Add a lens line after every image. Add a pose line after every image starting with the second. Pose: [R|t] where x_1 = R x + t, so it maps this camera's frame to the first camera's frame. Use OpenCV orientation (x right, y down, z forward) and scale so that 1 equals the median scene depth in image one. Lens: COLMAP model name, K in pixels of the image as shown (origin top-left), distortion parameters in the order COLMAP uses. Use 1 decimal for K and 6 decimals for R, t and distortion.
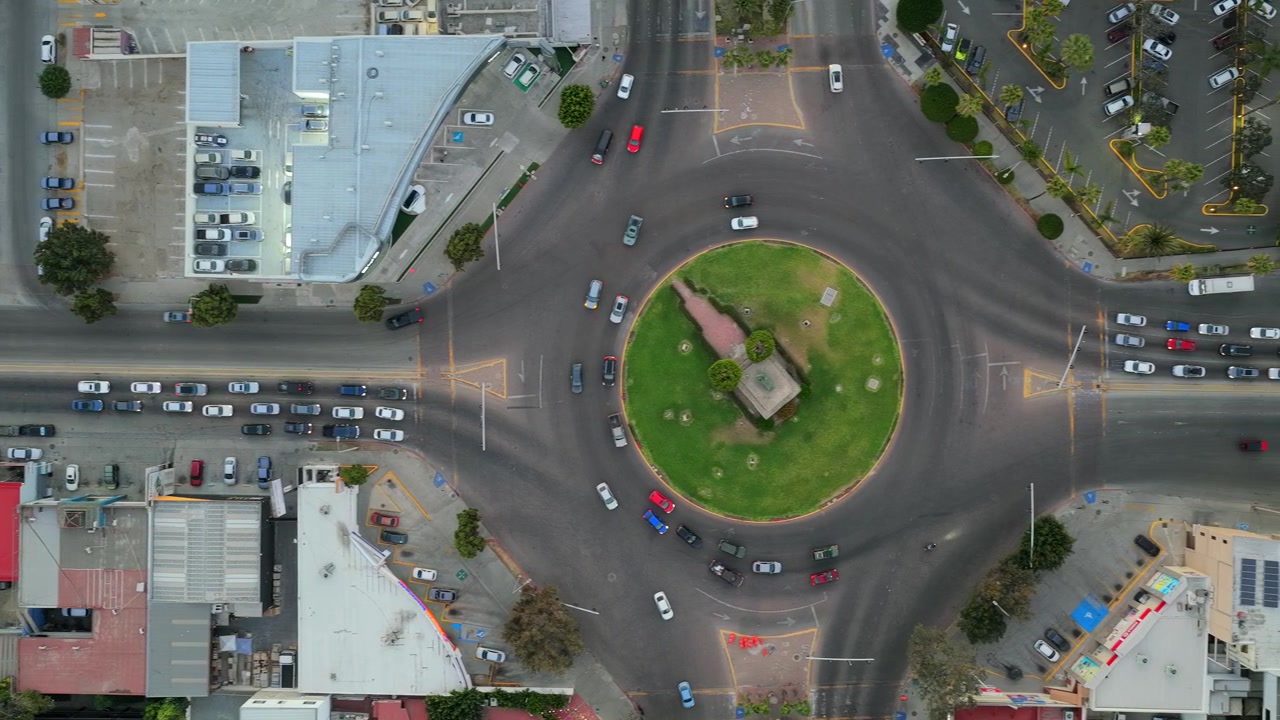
lens RADIAL K [[1018.6, 0, 640.0], [0, 1018.6, 360.0], [0, 0, 1]] dist [-0.002457, 0.044501]
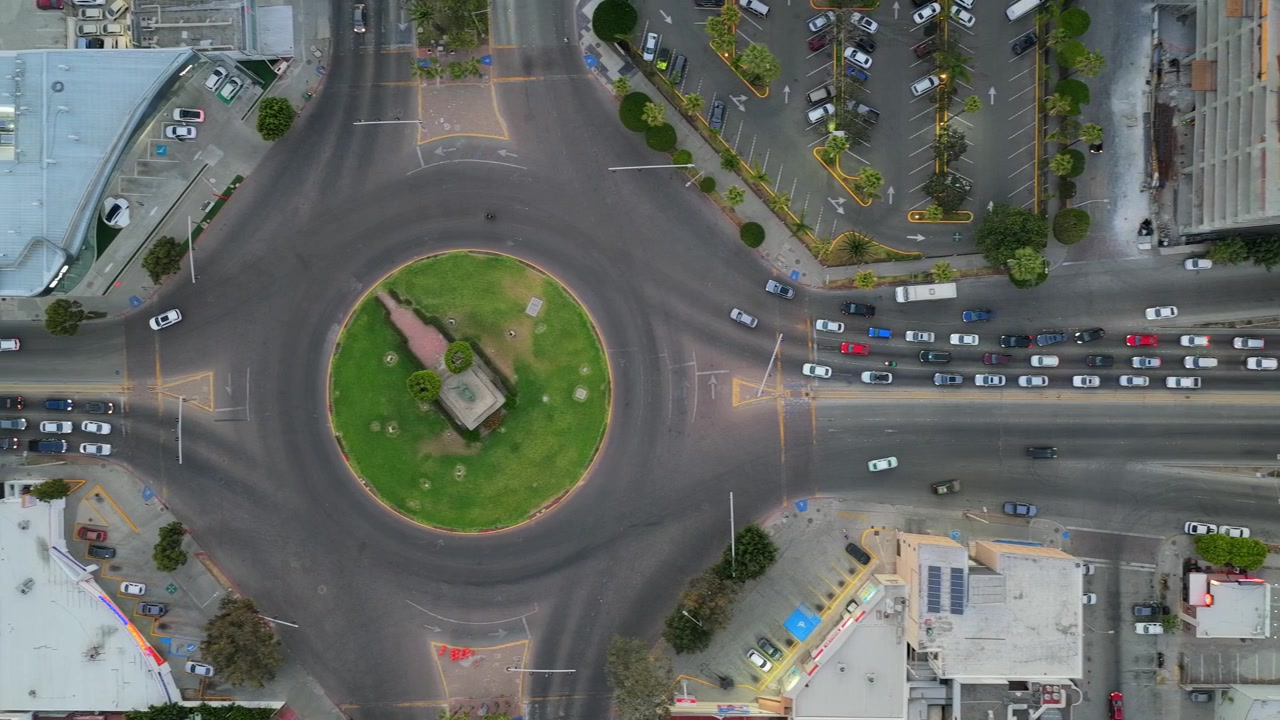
lens RADIAL K [[1018.6, 0, 640.0], [0, 1018.6, 360.0], [0, 0, 1]] dist [-0.002457, 0.044501]
pose [[0.999930, -0.008322, -0.008366, 0.297005], [0.008257, 0.999935, -0.007808, -0.001360], [0.008431, 0.007738, 0.999935, 0.002665]]
